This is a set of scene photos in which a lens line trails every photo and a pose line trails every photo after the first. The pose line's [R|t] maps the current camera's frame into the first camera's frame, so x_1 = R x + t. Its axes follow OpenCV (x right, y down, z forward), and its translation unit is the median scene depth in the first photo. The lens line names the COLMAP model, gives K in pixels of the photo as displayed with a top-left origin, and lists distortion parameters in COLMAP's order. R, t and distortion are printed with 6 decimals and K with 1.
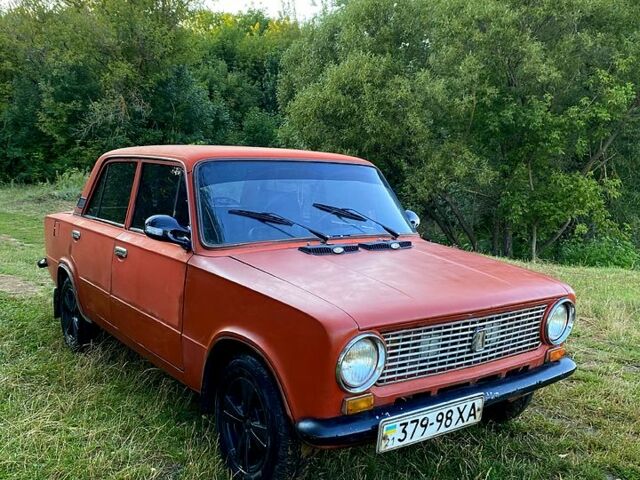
lens RADIAL K [[714.9, 0, 319.2], [0, 714.9, 239.6], [0, 0, 1]] dist [0.028816, 0.000000]
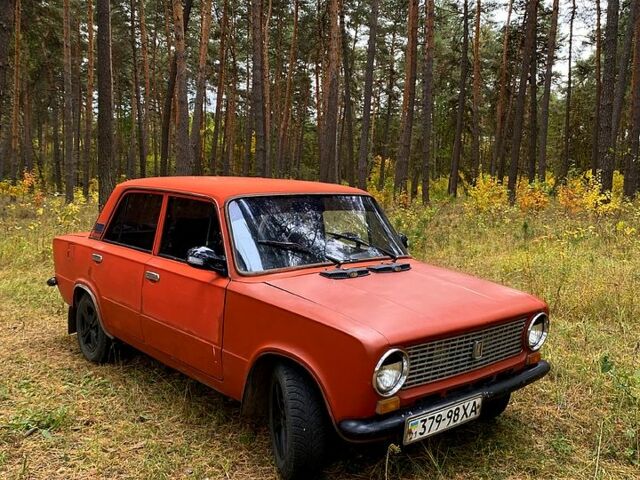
lens RADIAL K [[714.9, 0, 320.7], [0, 714.9, 240.1], [0, 0, 1]] dist [0.028816, 0.000000]
pose [[0.996650, -0.012972, 0.080744, -0.140309], [0.012853, 0.999915, 0.001996, -0.052170], [-0.080763, -0.000951, 0.996733, -0.194002]]
